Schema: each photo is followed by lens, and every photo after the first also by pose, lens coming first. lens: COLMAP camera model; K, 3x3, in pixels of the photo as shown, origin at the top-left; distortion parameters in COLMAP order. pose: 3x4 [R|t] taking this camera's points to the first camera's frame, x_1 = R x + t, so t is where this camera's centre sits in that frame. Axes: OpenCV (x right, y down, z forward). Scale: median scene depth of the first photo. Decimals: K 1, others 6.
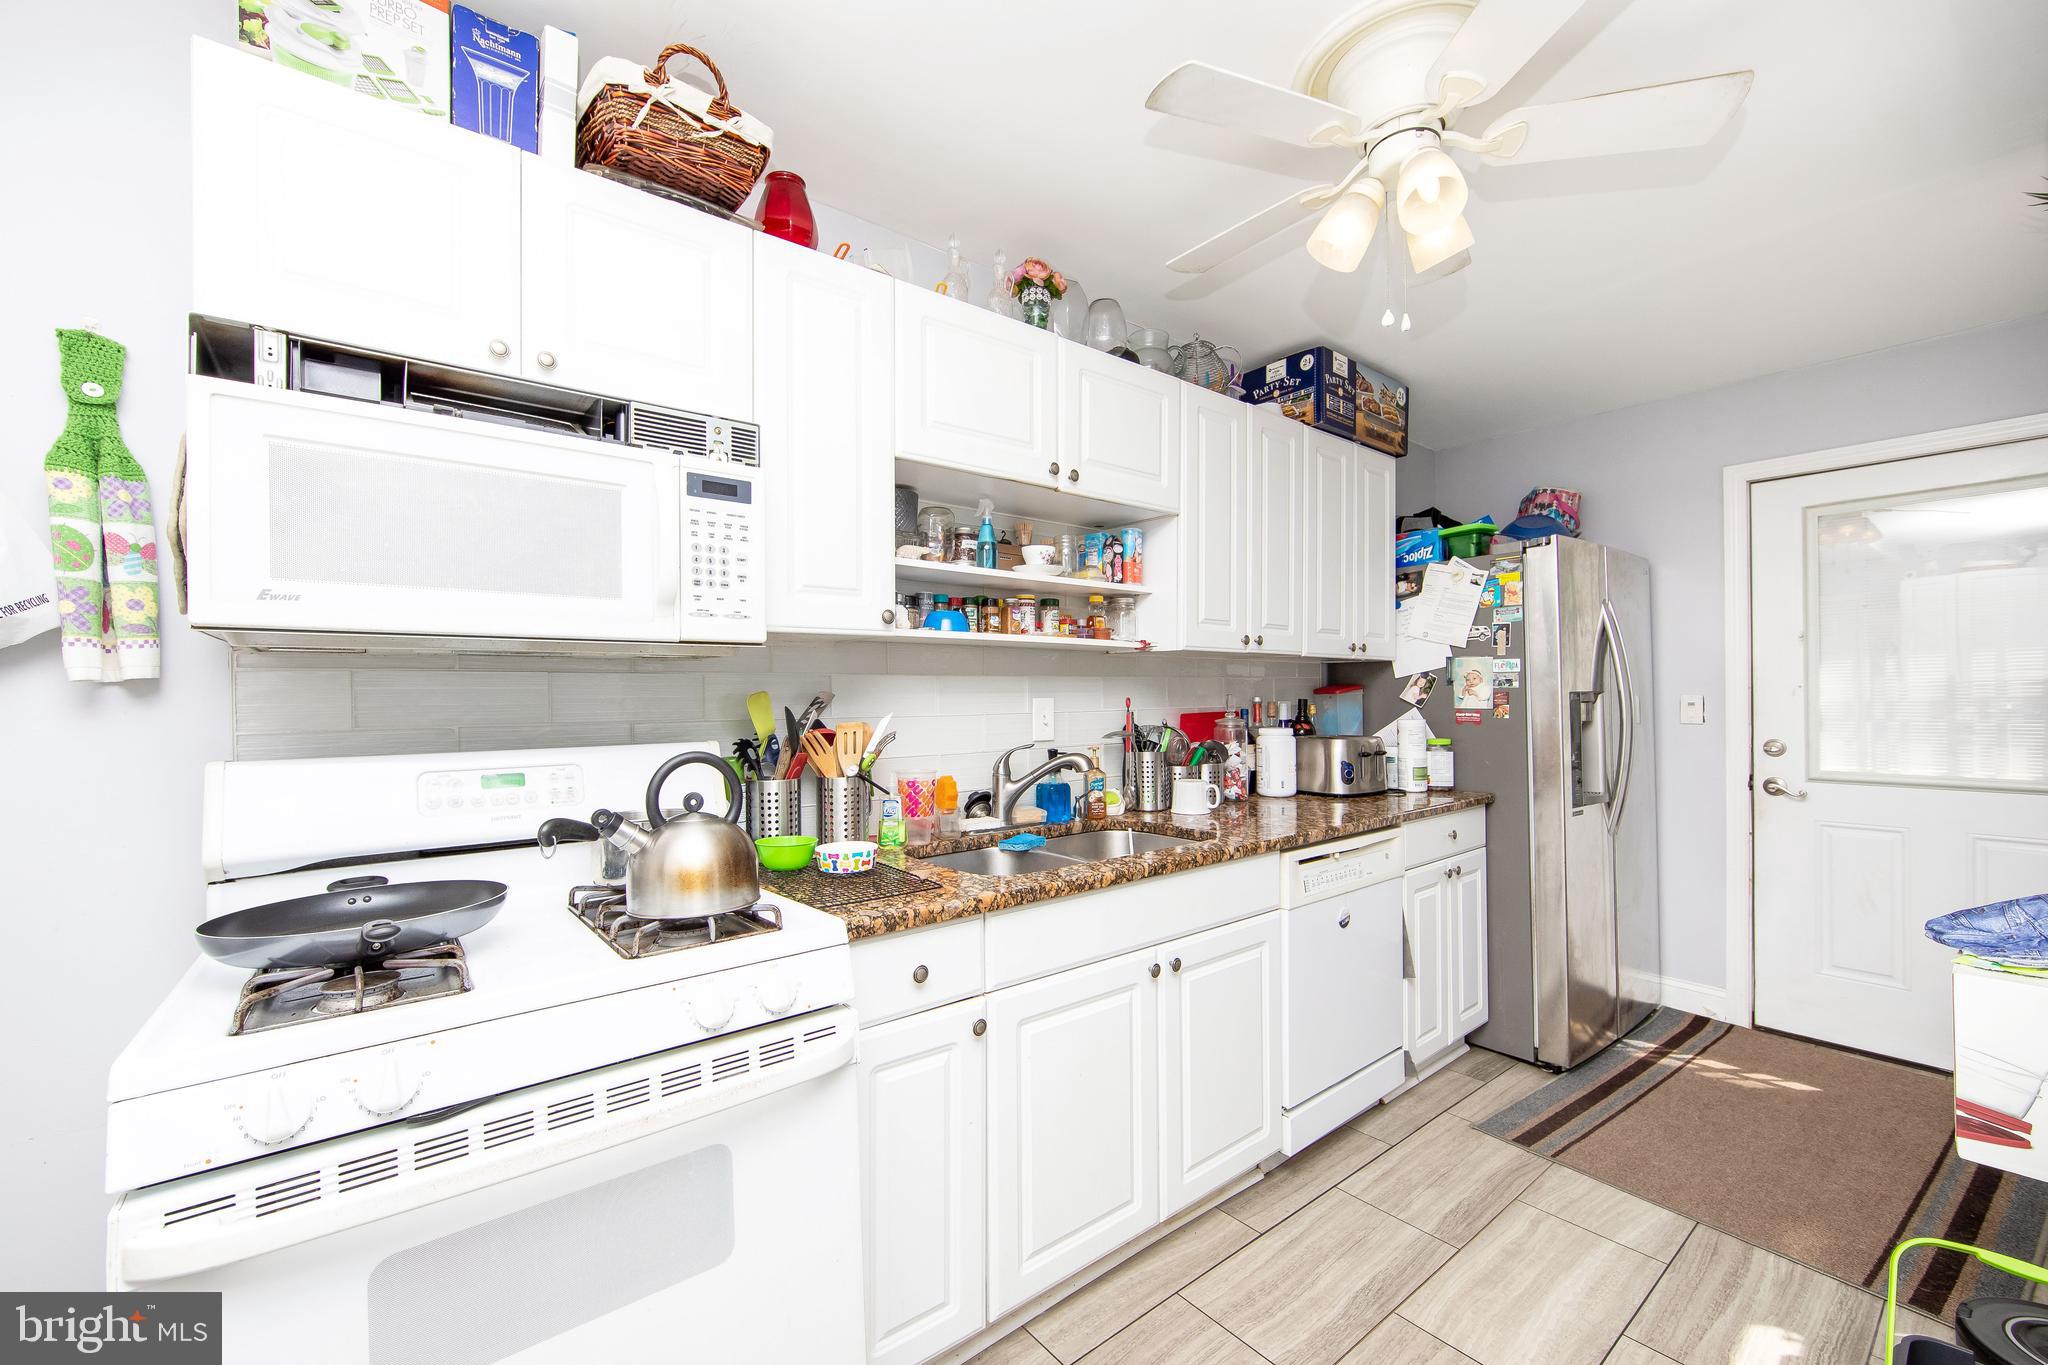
lens RADIAL K [[832.4, 0, 963.1], [0, 832.4, 692.1], [0, 0, 1]] dist [-0.012518, 0.002412]
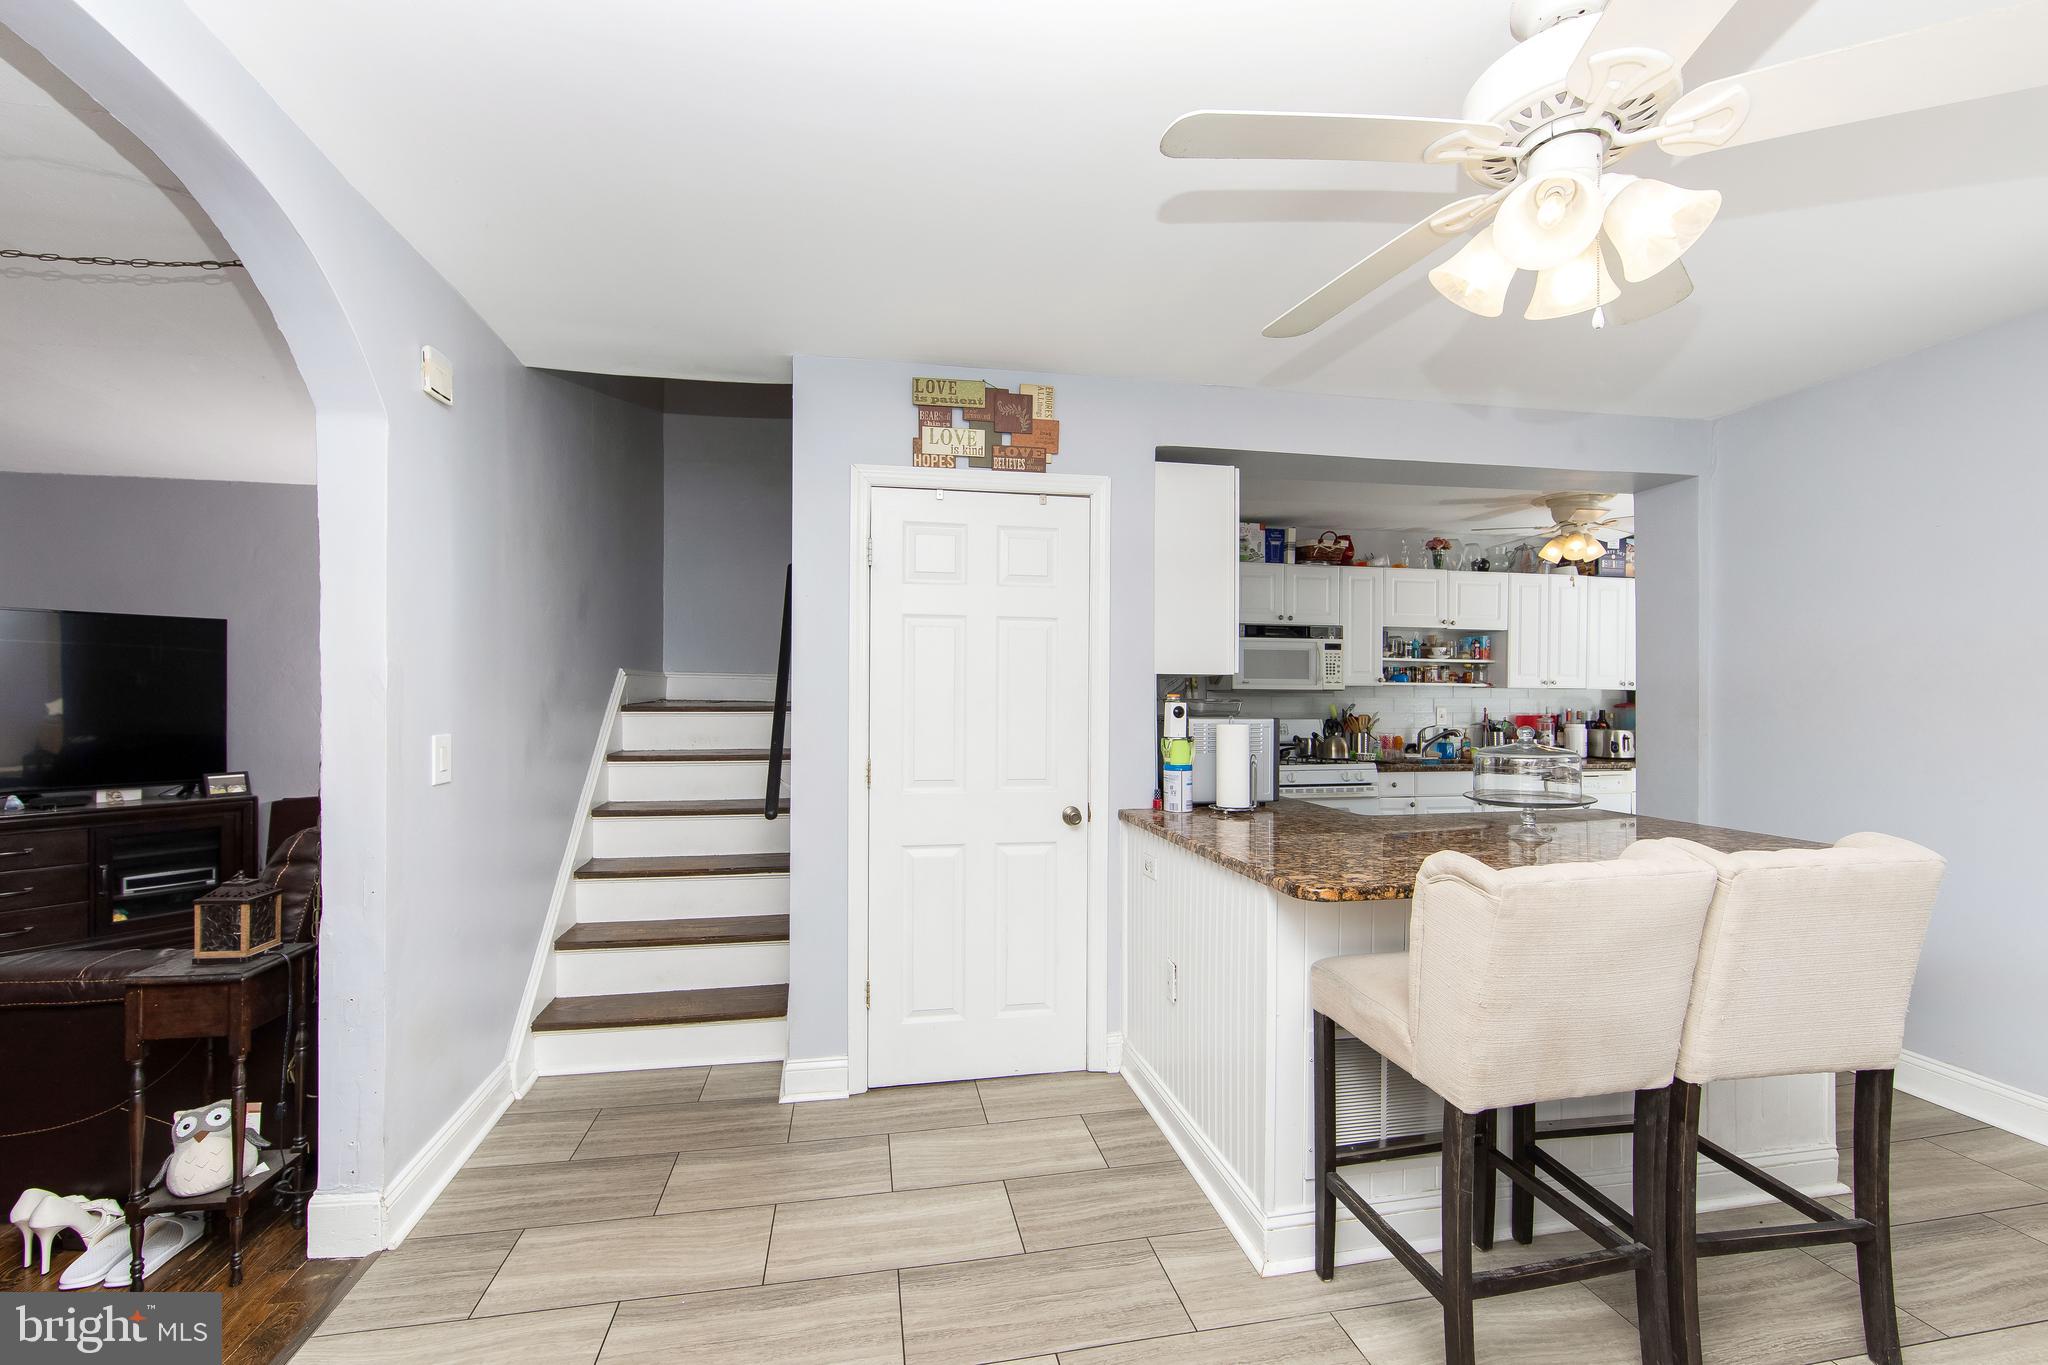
lens RADIAL K [[832.4, 0, 969.7], [0, 832.4, 692.2], [0, 0, 1]] dist [-0.012518, 0.002412]
pose [[0.897536, 0.013435, -0.440736, -0.099042], [-0.015000, 0.999887, -0.000067, -0.022443], [0.440685, 0.006671, 0.897637, -2.411281]]
